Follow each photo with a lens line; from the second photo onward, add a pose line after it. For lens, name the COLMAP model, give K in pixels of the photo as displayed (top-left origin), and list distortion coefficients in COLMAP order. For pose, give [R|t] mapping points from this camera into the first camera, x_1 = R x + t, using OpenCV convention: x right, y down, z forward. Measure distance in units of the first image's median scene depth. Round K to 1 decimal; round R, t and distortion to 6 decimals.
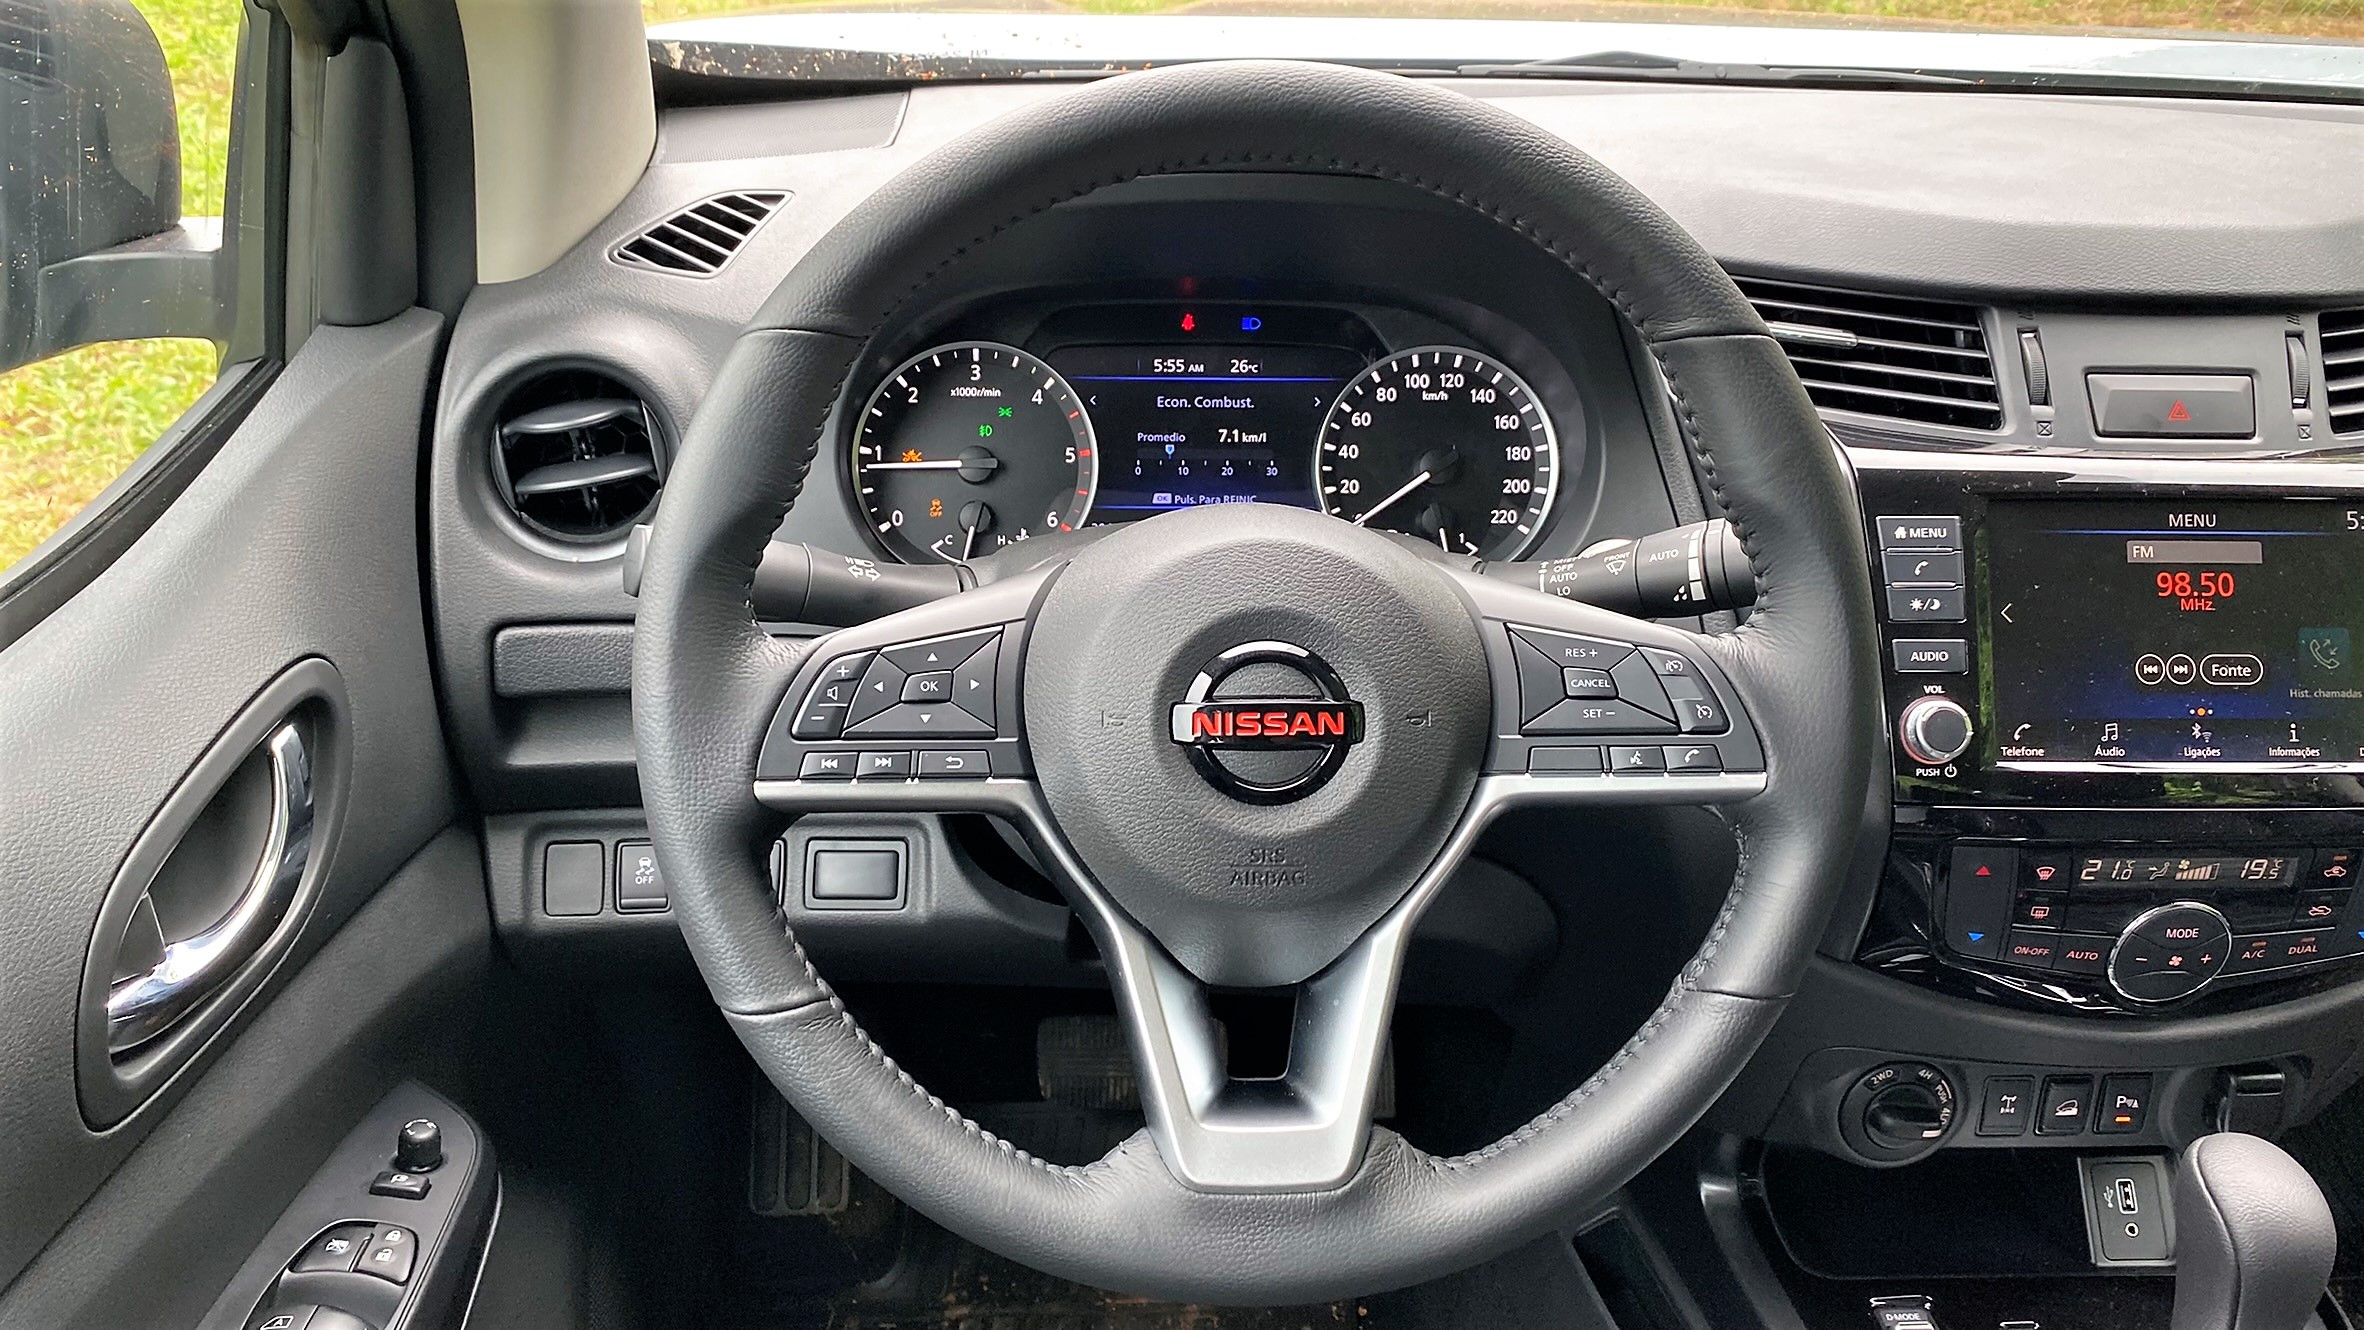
lens RADIAL K [[1800.5, 0, 1173.7], [0, 1800.5, 627.7], [0, 0, 1]] dist [0.039868, -0.039828]
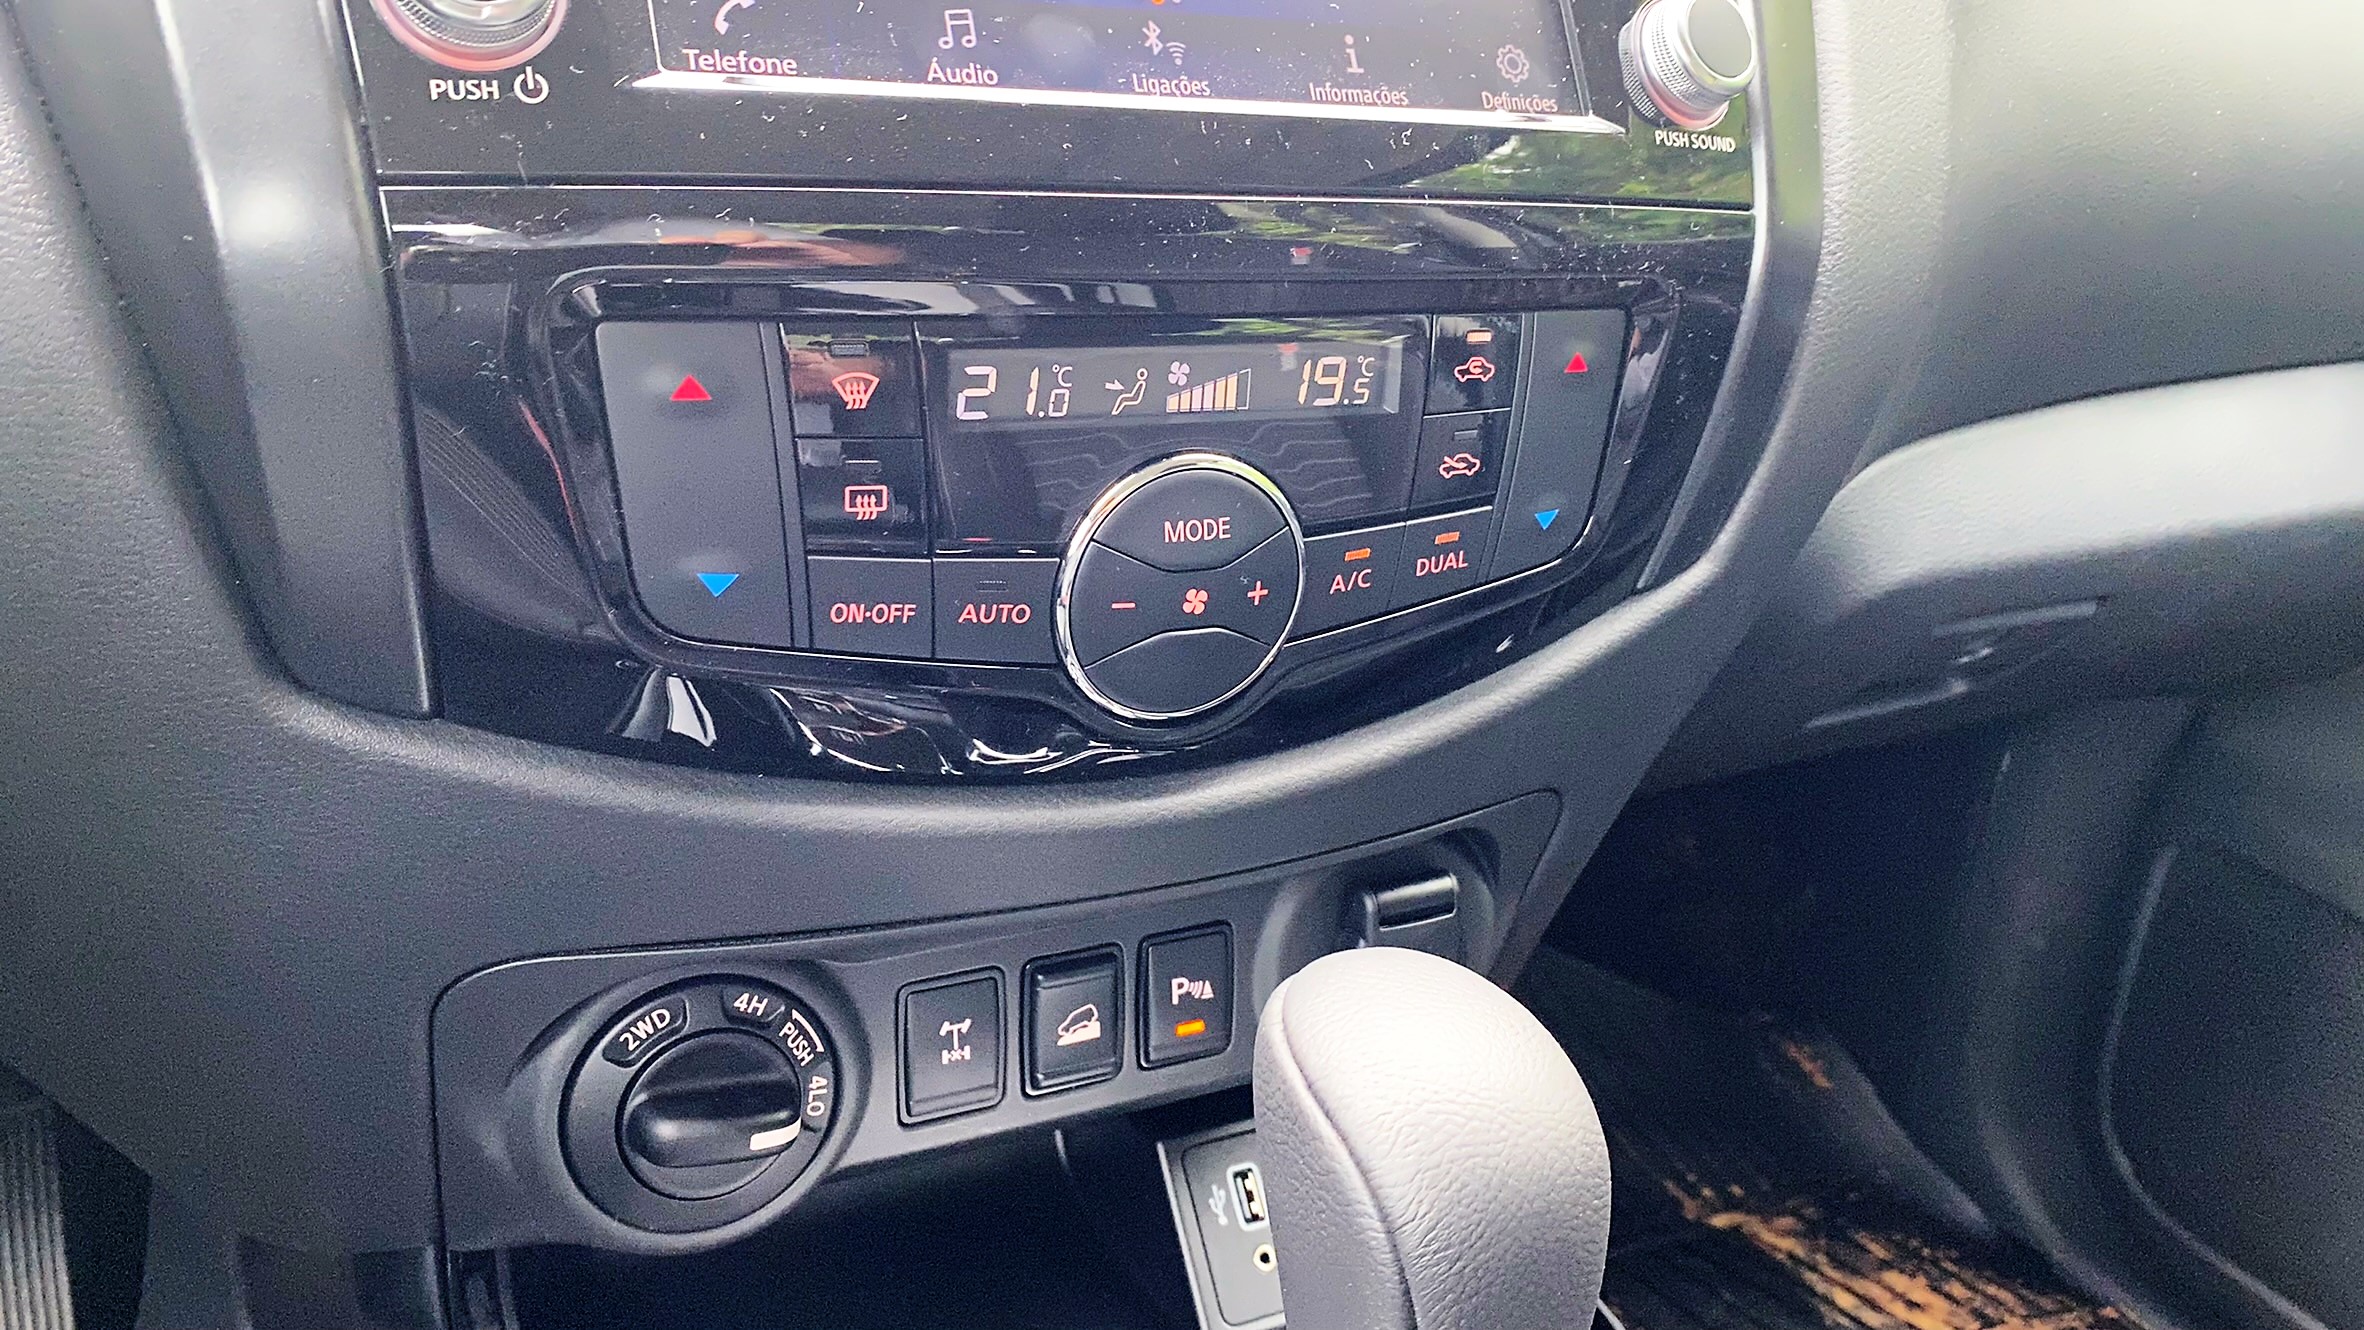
lens RADIAL K [[1814.1, 0, 1182.0], [0, 1814.1, 665.0], [0, 0, 1]] dist [0.054787, -0.109276]
pose [[0.910767, -0.108034, 0.398537, 0.374863], [0.138369, 0.989214, -0.048059, 0.219481], [-0.389046, 0.098916, 0.915892, 0.606374]]
